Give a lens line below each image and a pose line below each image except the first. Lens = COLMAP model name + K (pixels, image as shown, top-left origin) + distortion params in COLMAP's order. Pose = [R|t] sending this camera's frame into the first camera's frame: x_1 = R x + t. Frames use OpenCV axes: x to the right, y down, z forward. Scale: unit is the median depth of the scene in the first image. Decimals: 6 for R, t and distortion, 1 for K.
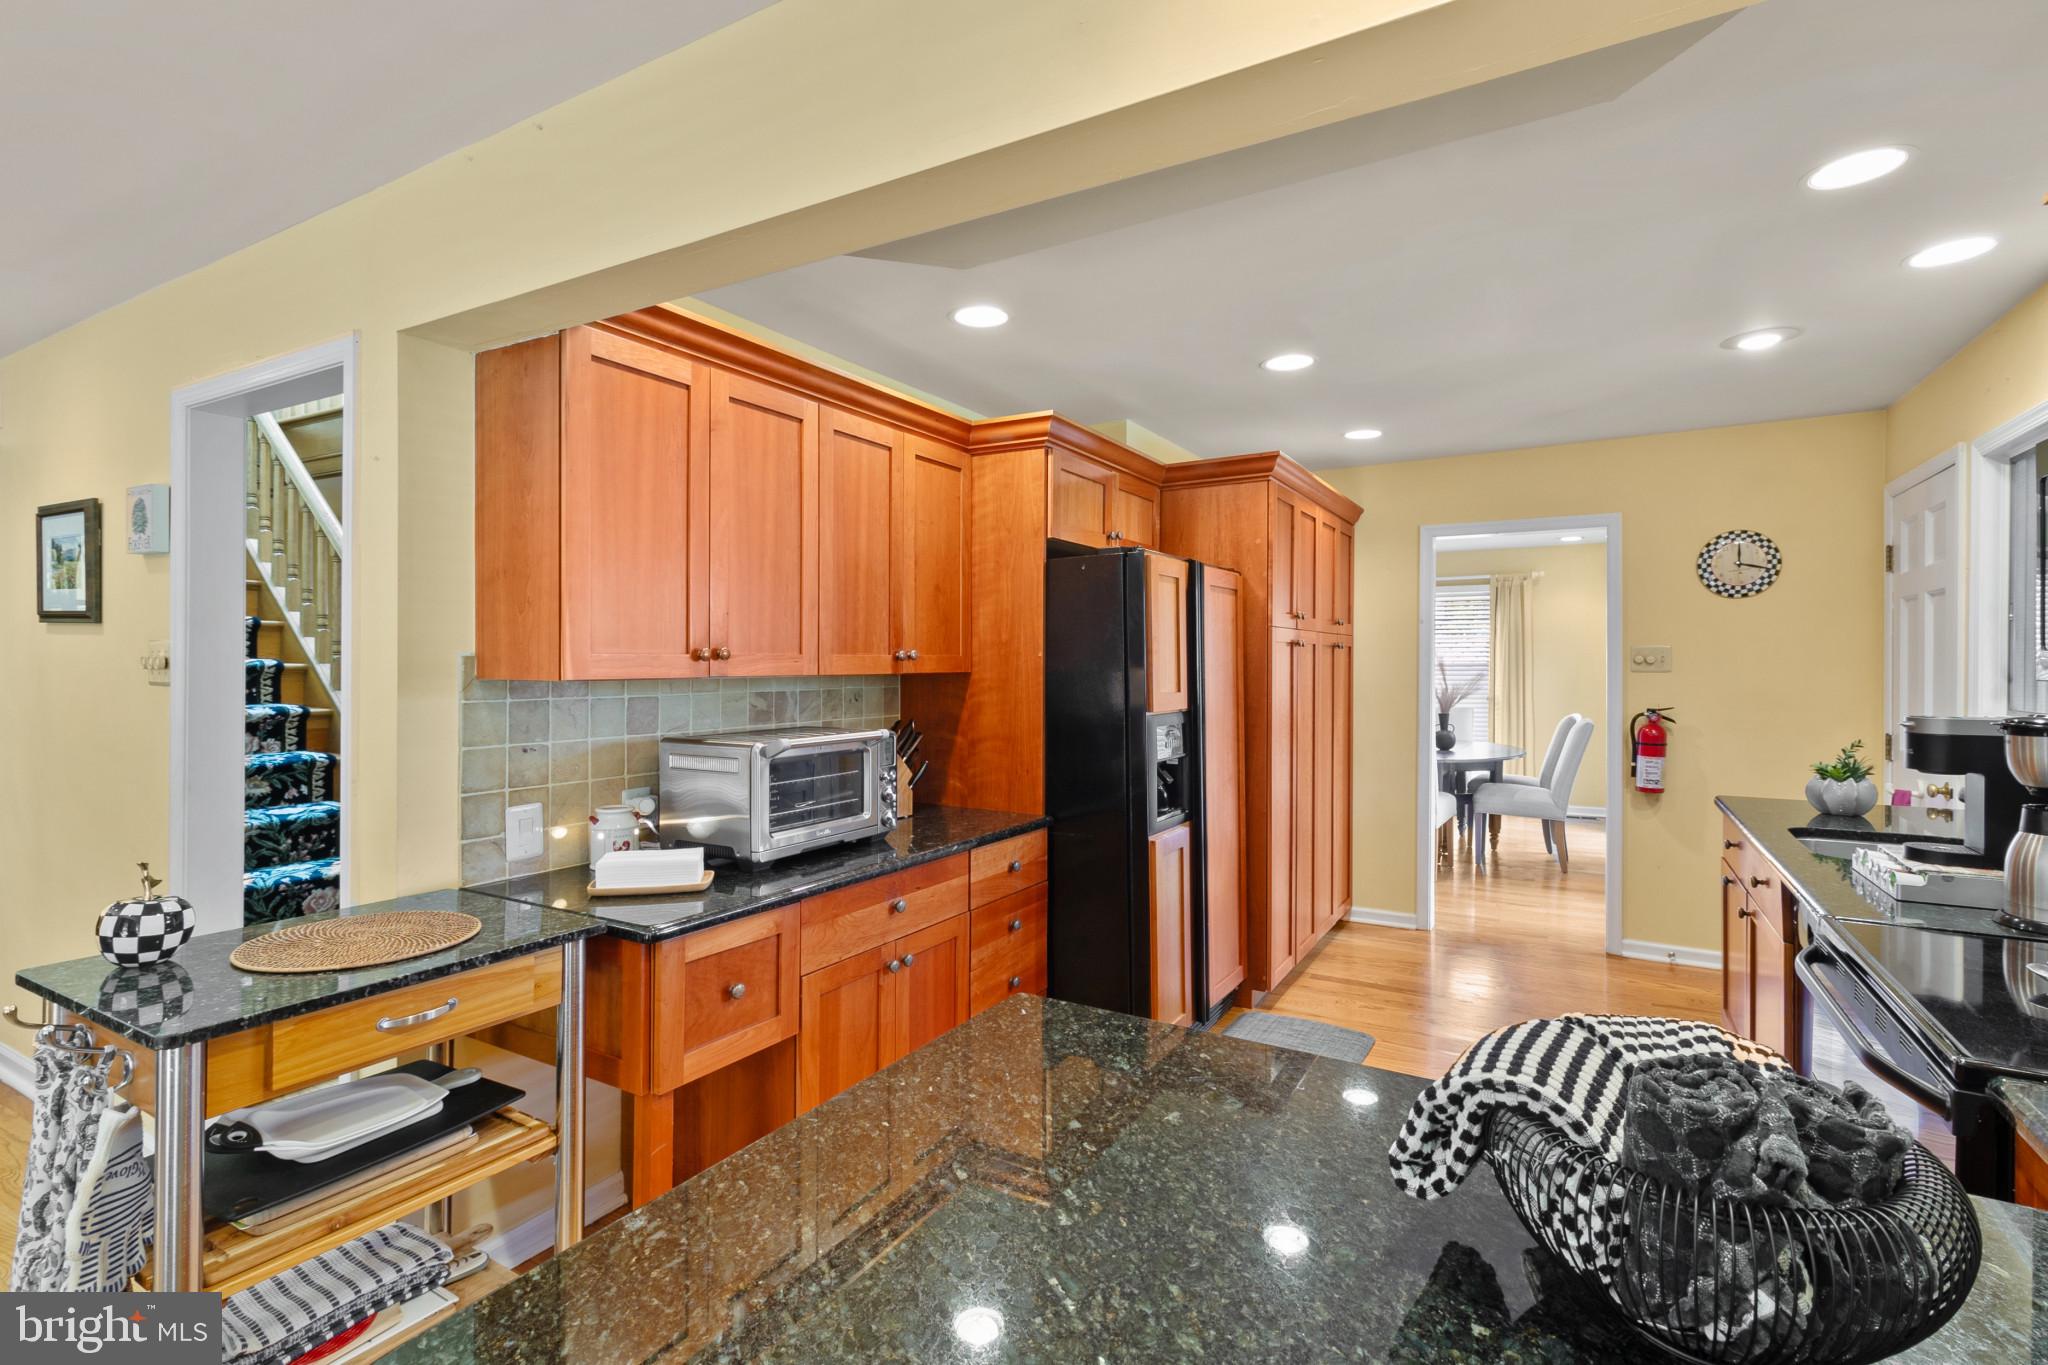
lens RADIAL K [[946.2, 0, 1036.2], [0, 946.2, 673.5], [0, 0, 1]] dist [0.009094, -0.000153]
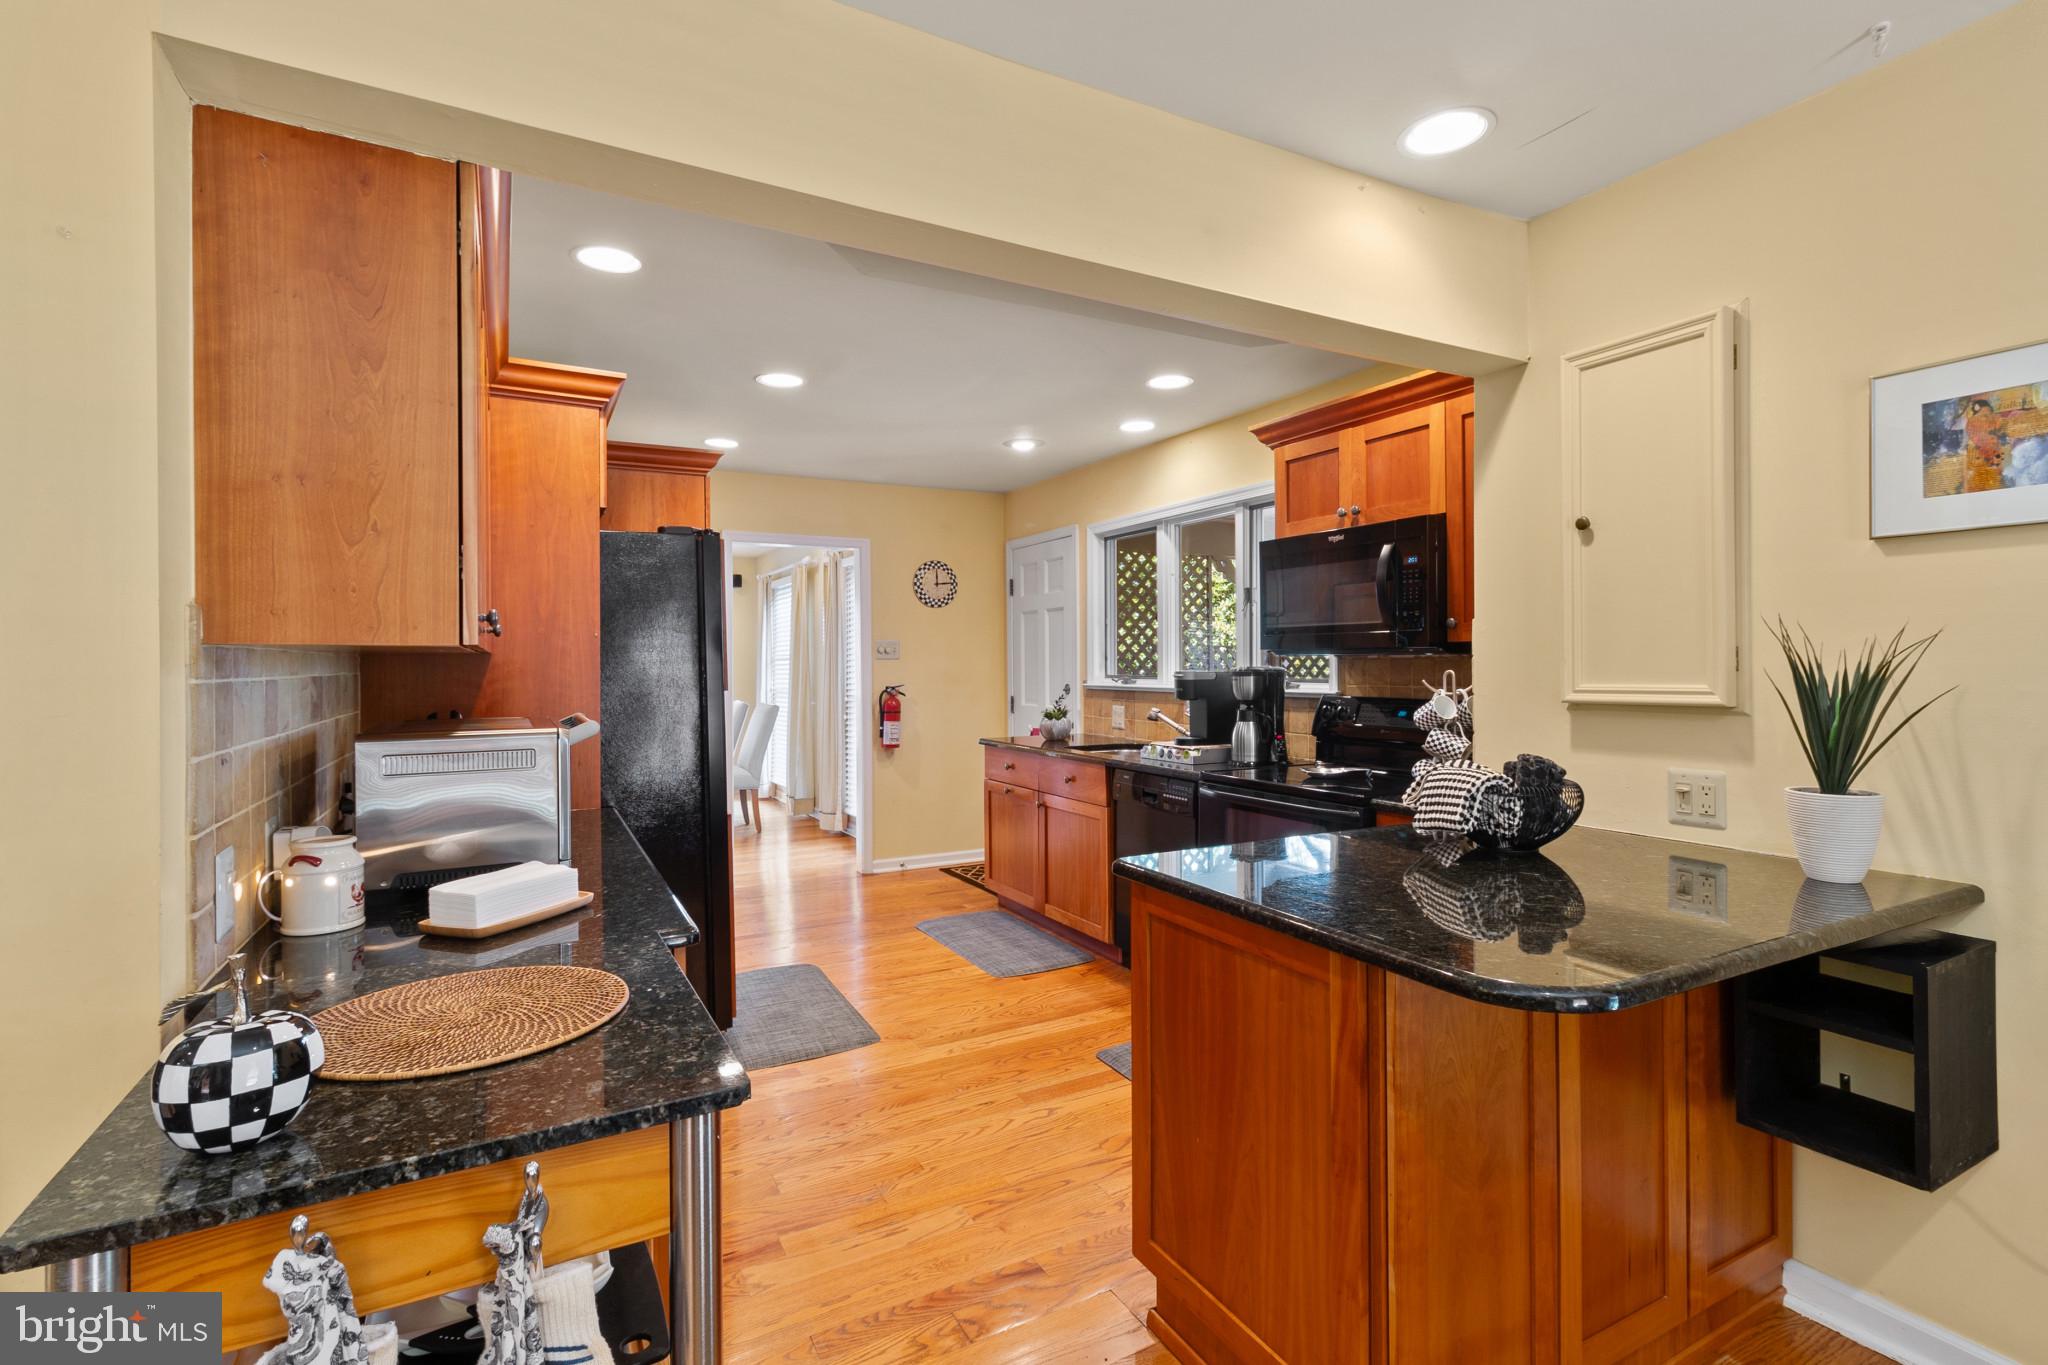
lens RADIAL K [[946.2, 0, 1055.1], [0, 946.2, 664.0], [0, 0, 1]] dist [0.009094, -0.000153]
pose [[0.507958, -0.005794, 0.861362, -0.554103], [0.017313, 0.999844, -0.003484, 0.019930], [-0.861208, 0.016683, 0.507980, 0.151612]]
